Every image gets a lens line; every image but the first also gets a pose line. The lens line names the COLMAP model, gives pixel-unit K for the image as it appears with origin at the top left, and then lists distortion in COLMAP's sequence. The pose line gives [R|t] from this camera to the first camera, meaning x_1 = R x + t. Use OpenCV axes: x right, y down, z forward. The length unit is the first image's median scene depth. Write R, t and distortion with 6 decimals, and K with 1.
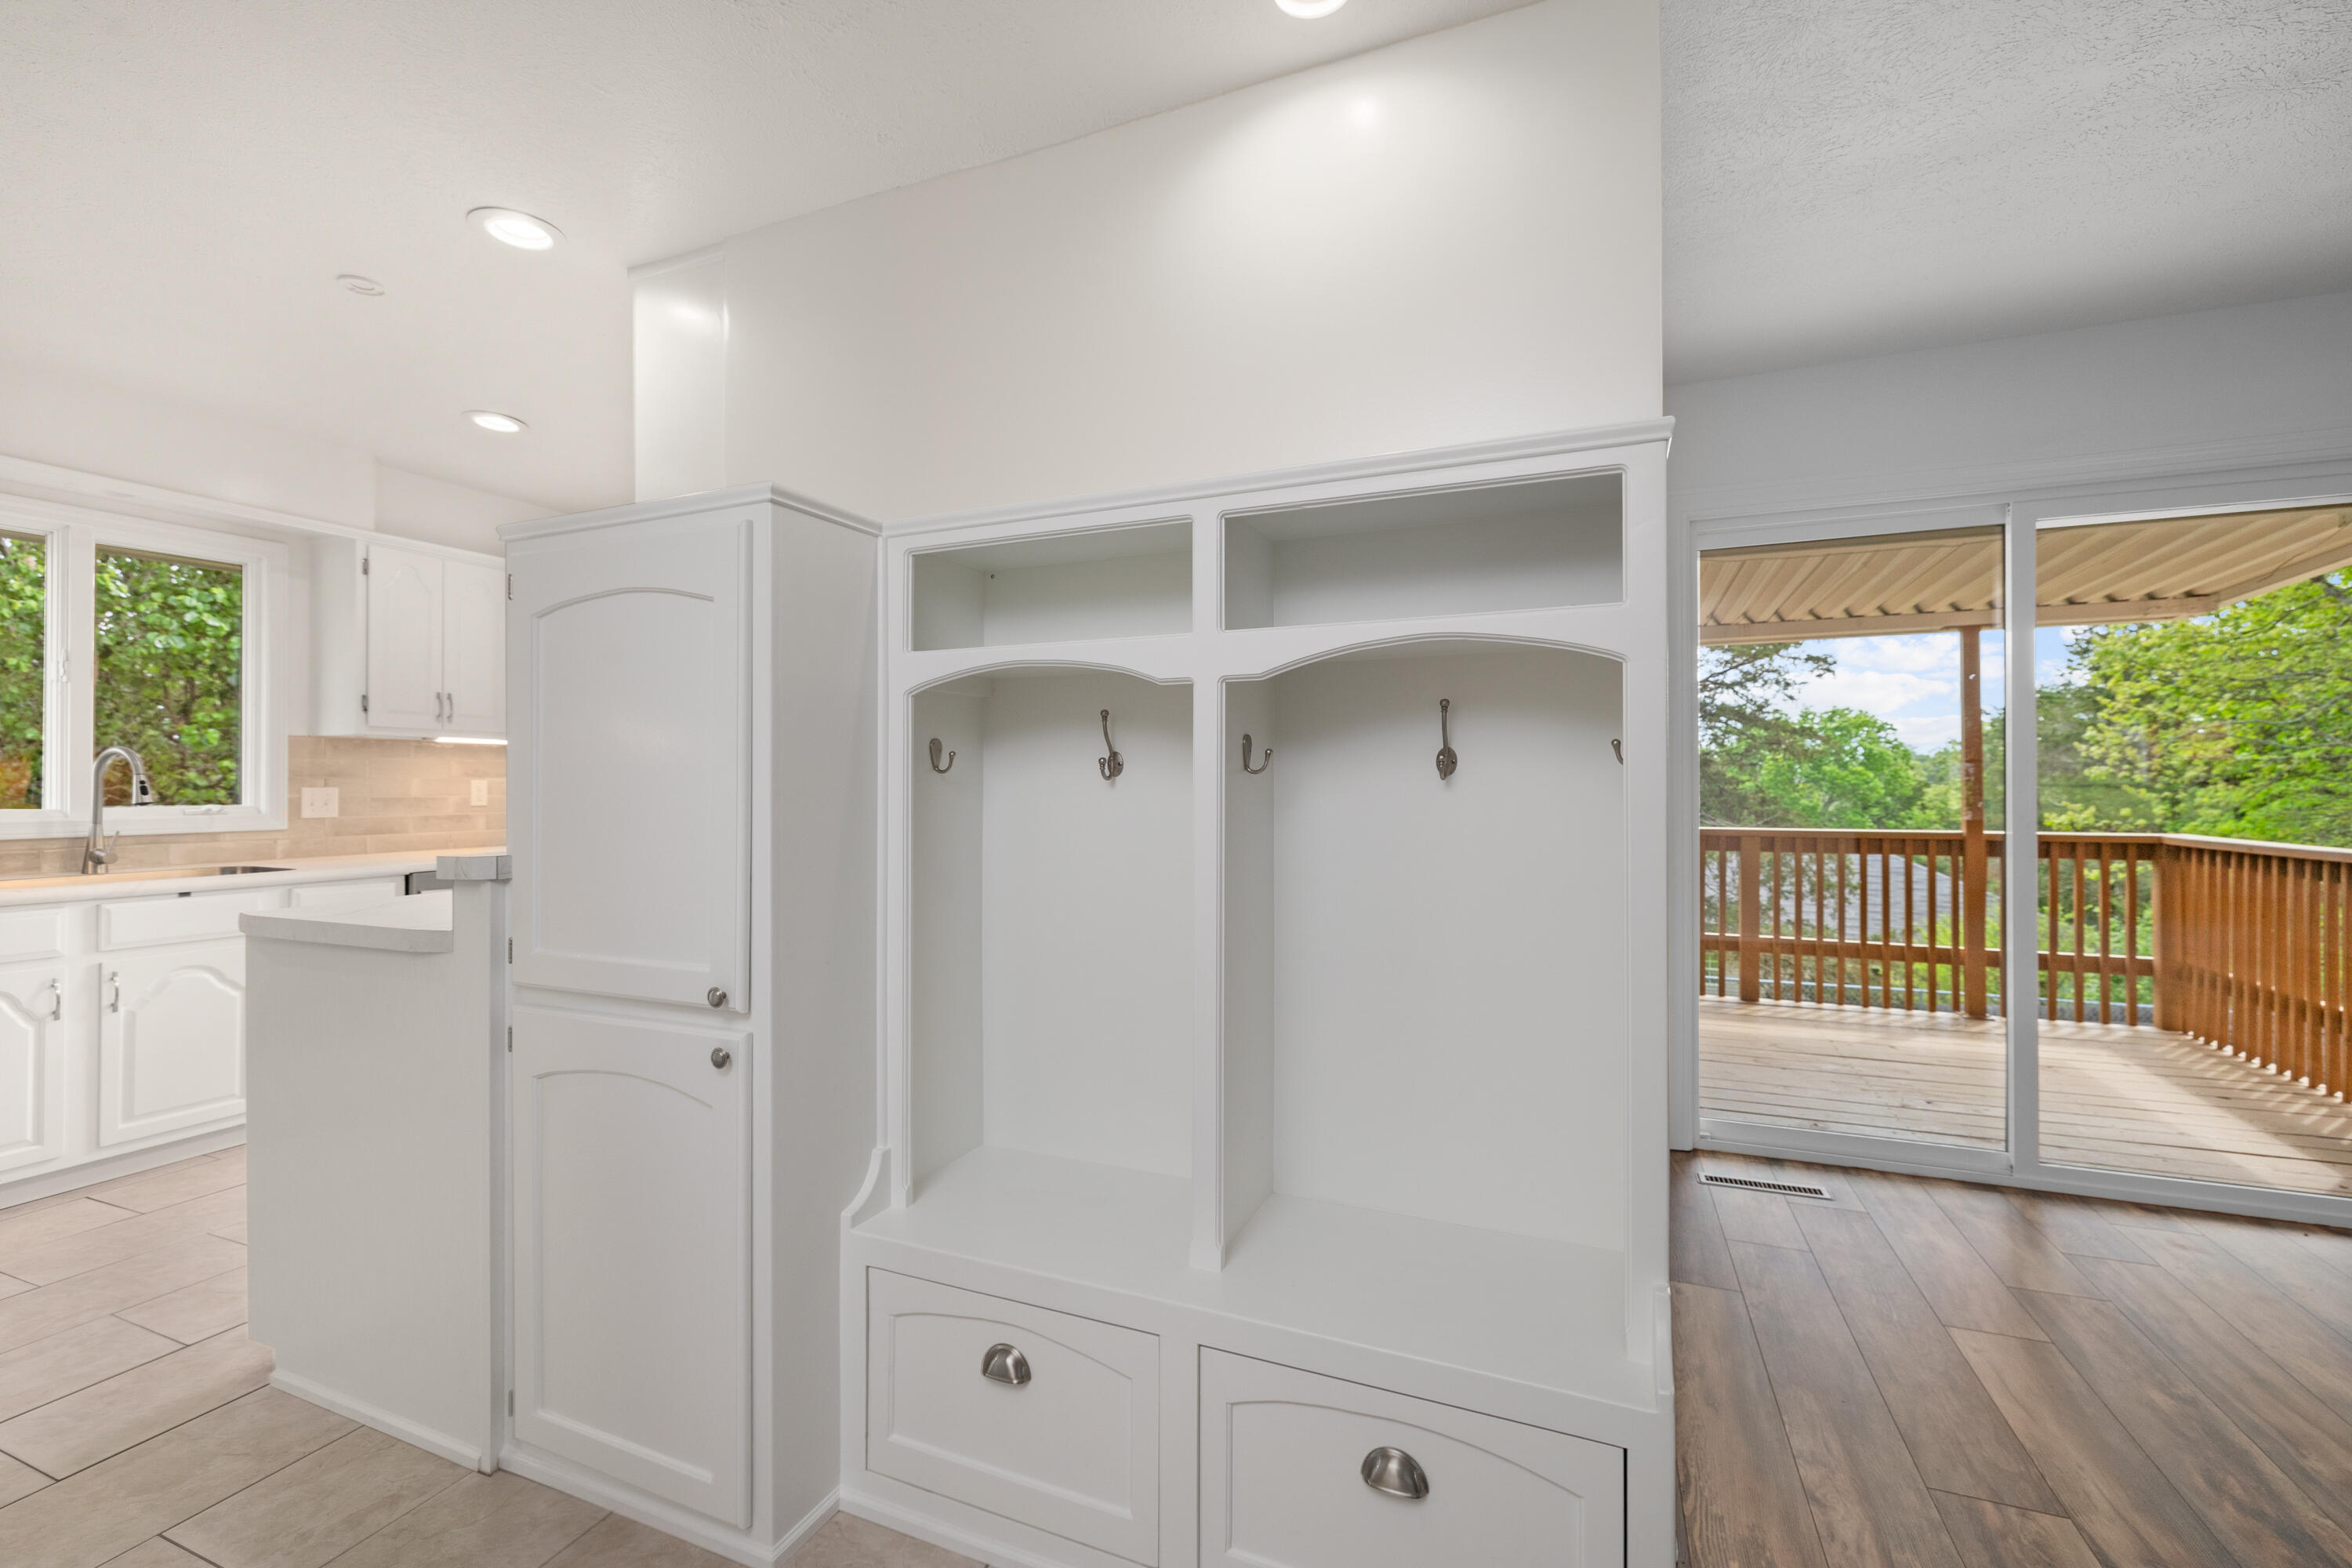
lens RADIAL K [[1012.5, 0, 1185.1], [0, 1012.5, 774.4], [0, 0, 1]] dist [0.006121, -0.001117]
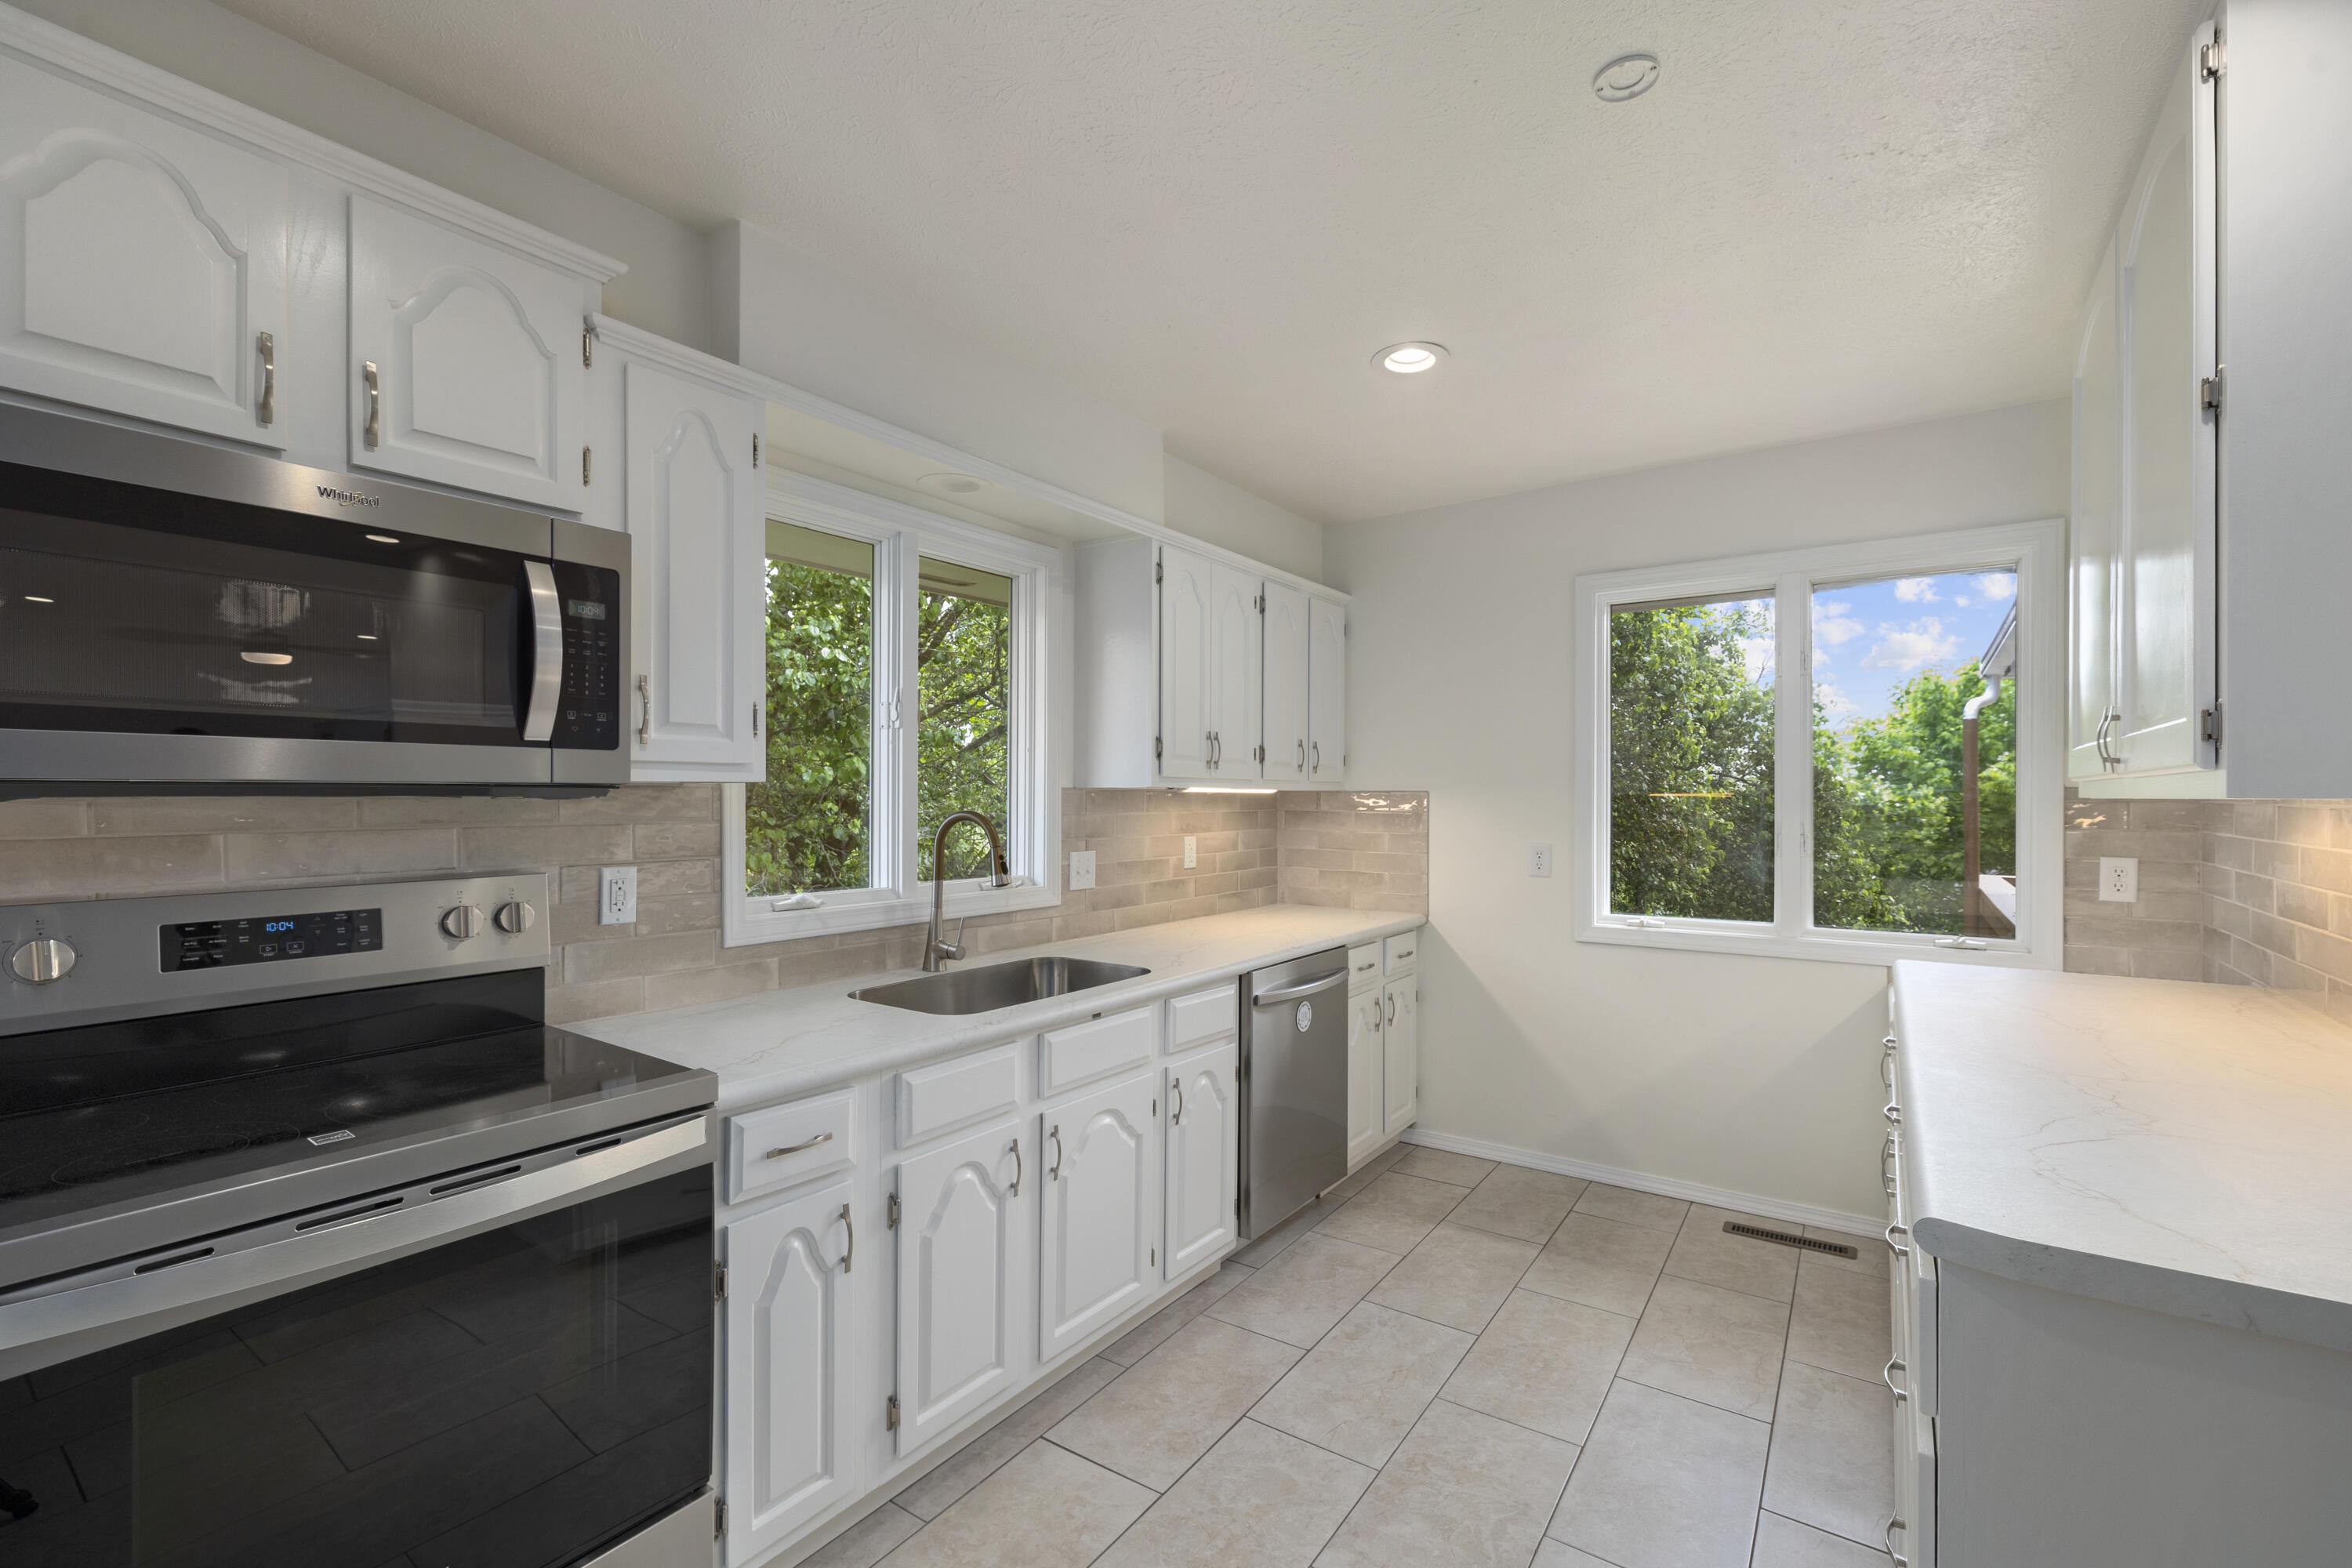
lens RADIAL K [[1012.5, 0, 1157.5], [0, 1012.5, 803.6], [0, 0, 1]] dist [0.006121, -0.001117]
pose [[0.976345, 0.006229, -0.216127, -0.629381], [-0.002885, 0.999871, 0.015787, -0.038568], [0.216197, -0.014790, 0.976238, 0.233325]]
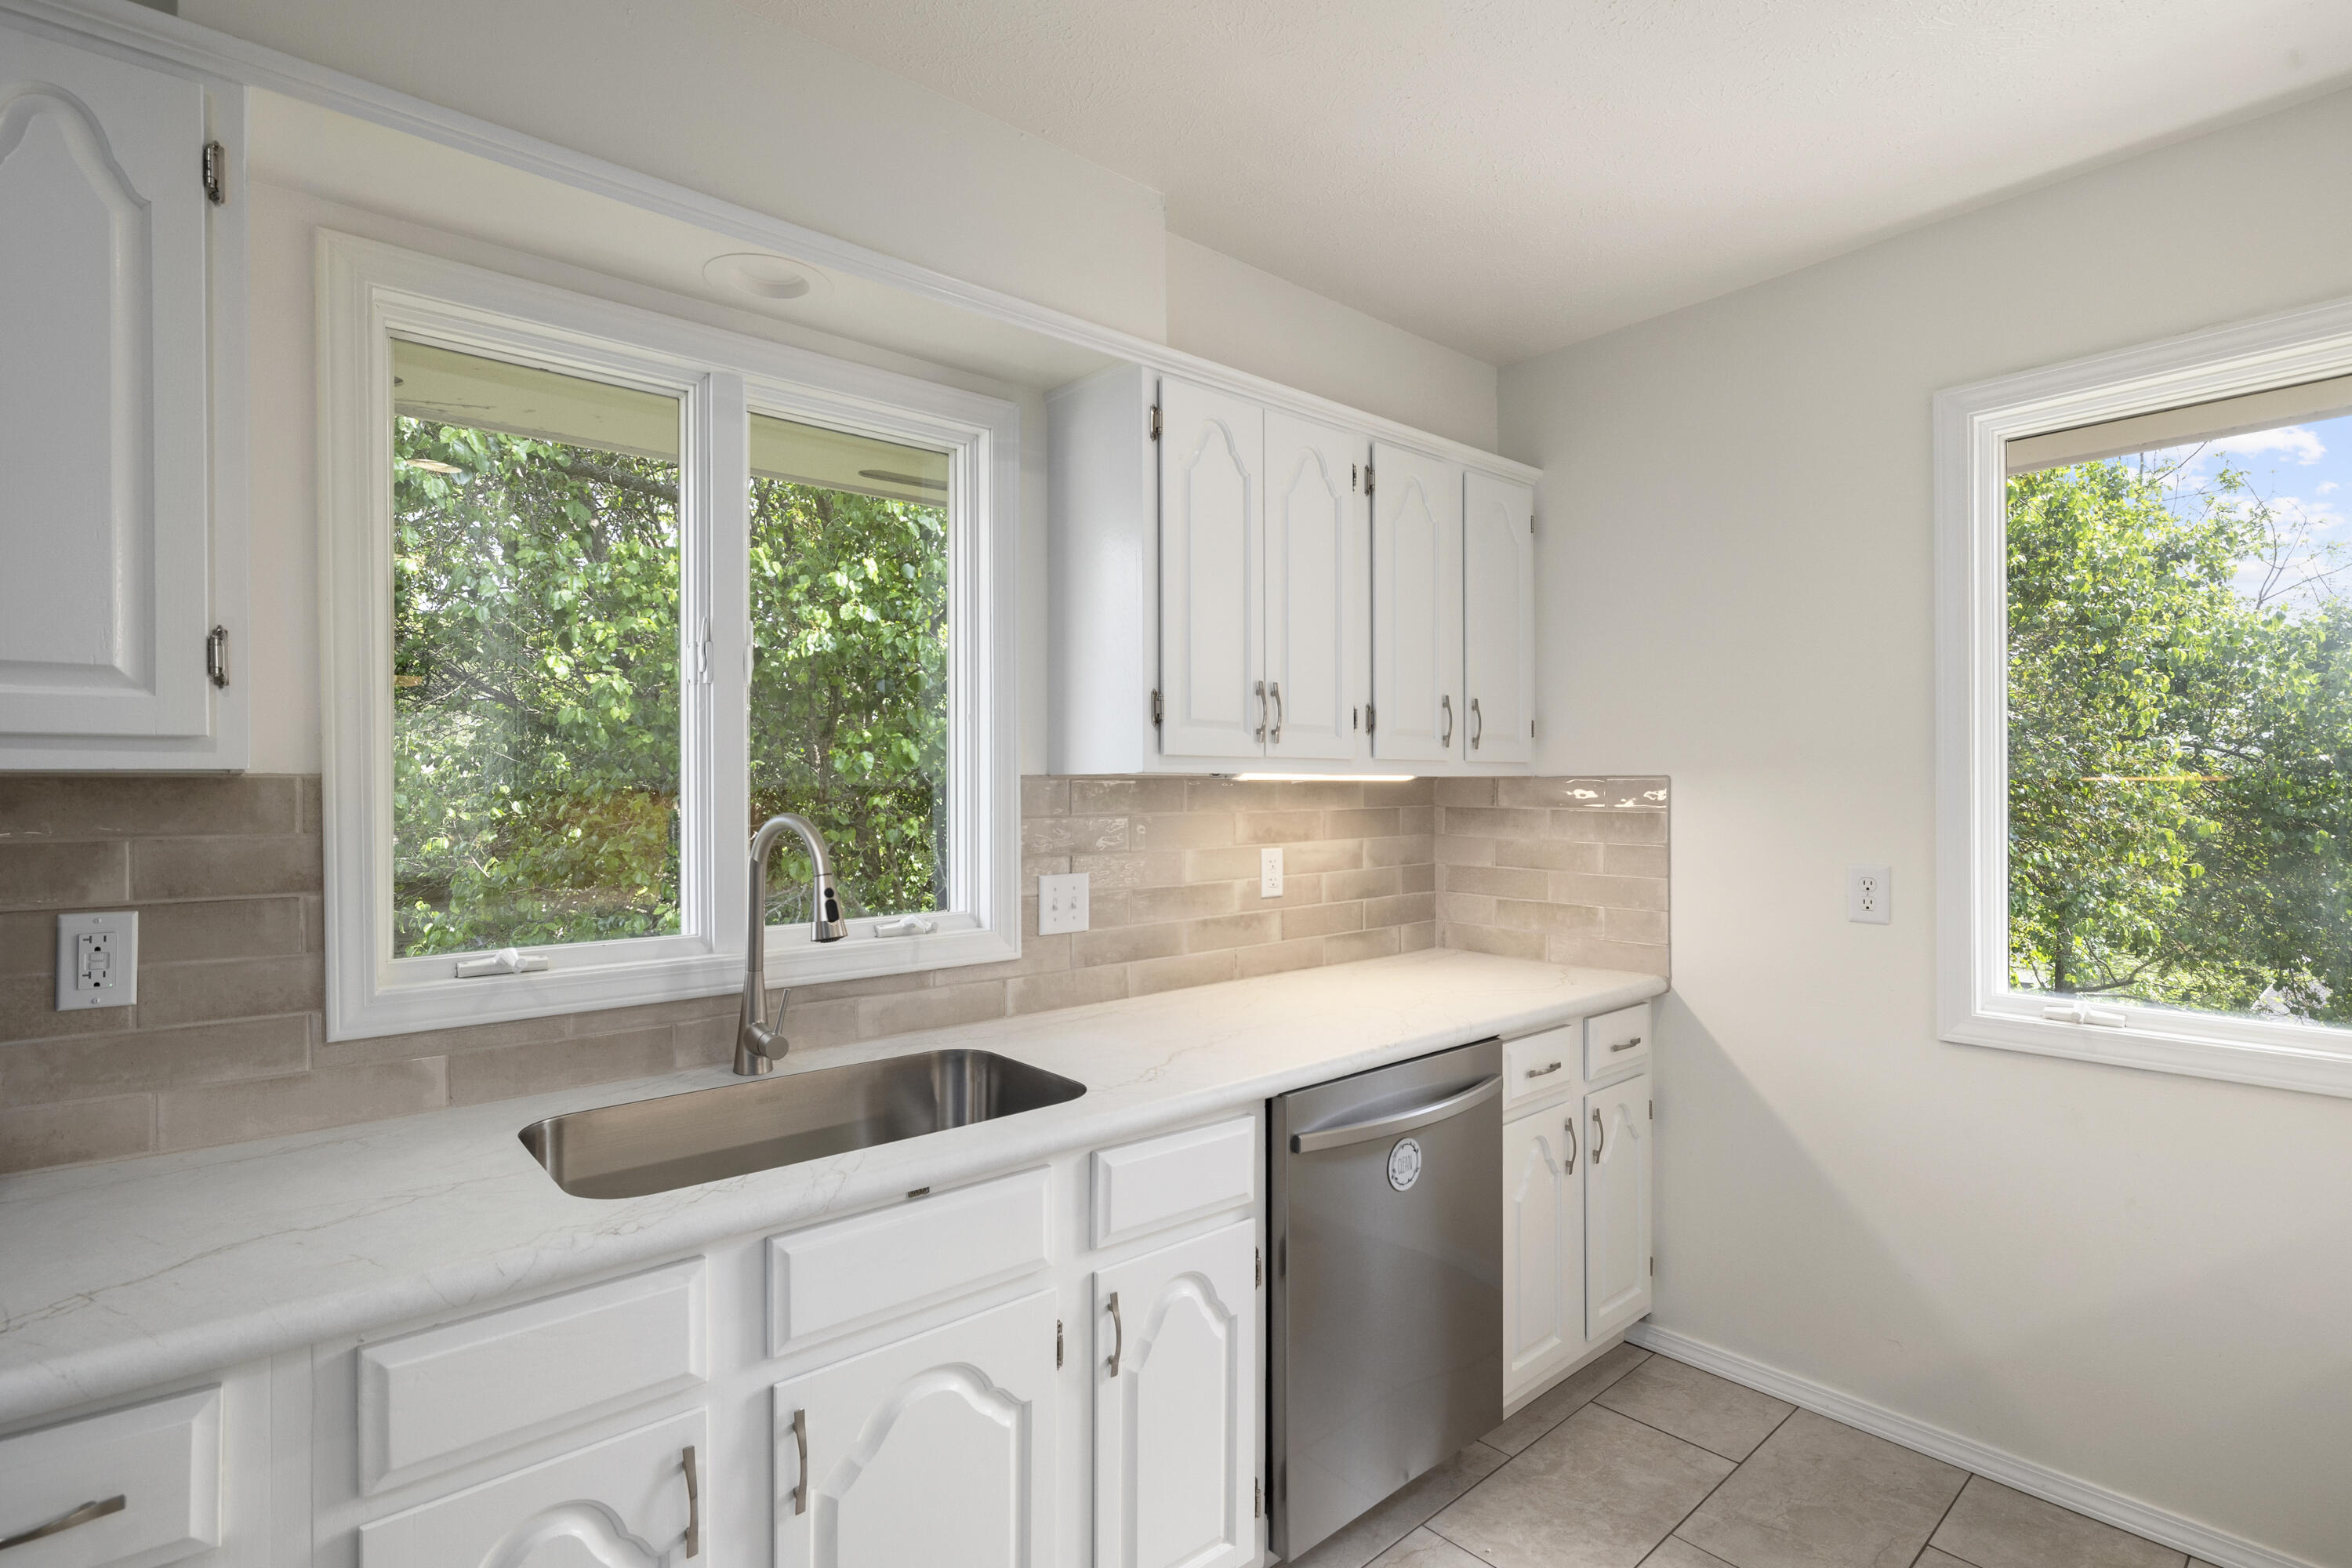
lens RADIAL K [[1101.5, 0, 1158.7], [0, 1101.5, 790.5], [0, 0, 1]] dist [-0.011841, 0.001363]
pose [[0.895769, -0.001682, -0.444516, -0.567467], [0.007258, 0.999915, 0.010844, -0.036064], [0.444460, -0.012940, 0.895705, 0.527775]]
